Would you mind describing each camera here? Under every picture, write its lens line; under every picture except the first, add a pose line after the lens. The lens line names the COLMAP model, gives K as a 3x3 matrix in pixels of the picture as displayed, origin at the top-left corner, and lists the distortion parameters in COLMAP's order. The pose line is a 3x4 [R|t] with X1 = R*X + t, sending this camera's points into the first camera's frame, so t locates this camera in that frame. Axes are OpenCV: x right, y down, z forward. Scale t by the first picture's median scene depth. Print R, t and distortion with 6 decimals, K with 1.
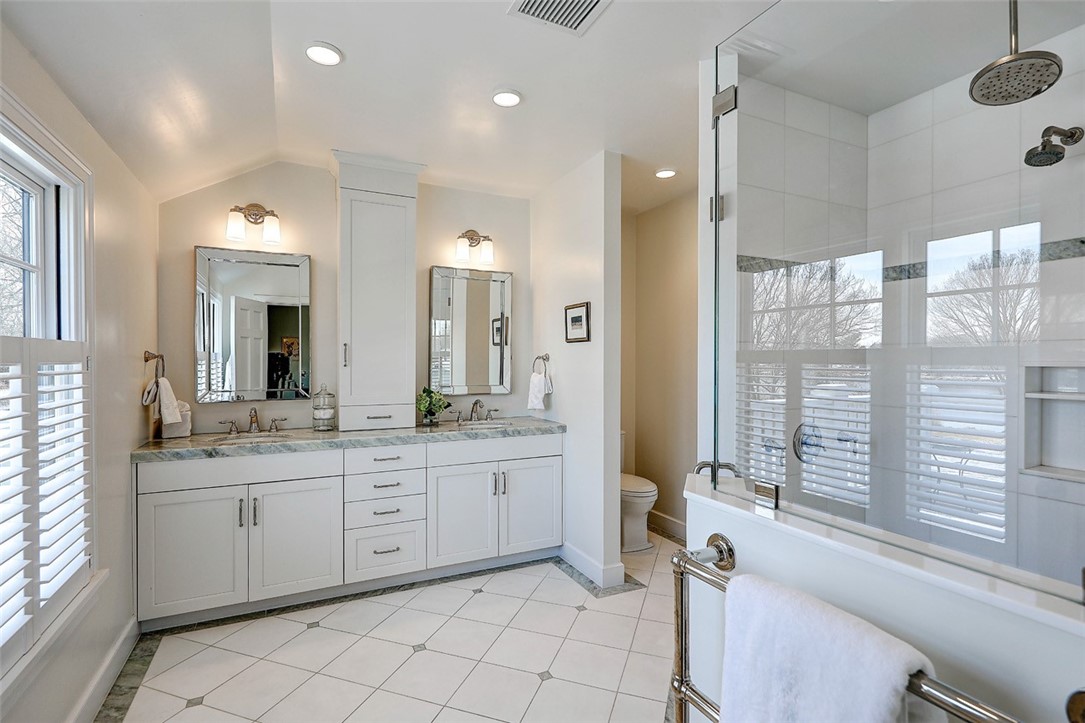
lens RADIAL K [[516.7, 0, 542.9], [0, 516.7, 360.9], [0, 0, 1]] dist [0.003632, -0.000139]
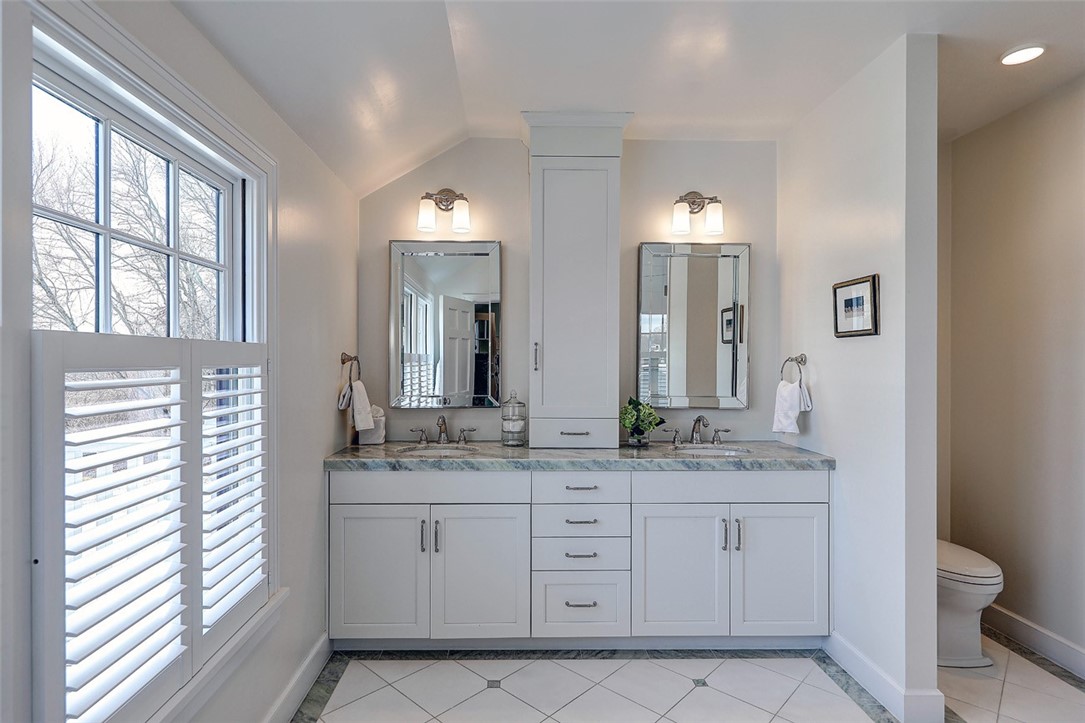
lens RADIAL K [[558.7, 0, 539.5], [0, 558.7, 360.9], [0, 0, 1]] dist [0.002312, 0.001571]
pose [[0.916428, 0.001323, -0.400196, -0.018201], [-0.002255, 0.999996, -0.001858, -0.003044], [0.400192, 0.002605, 0.916428, 0.183383]]
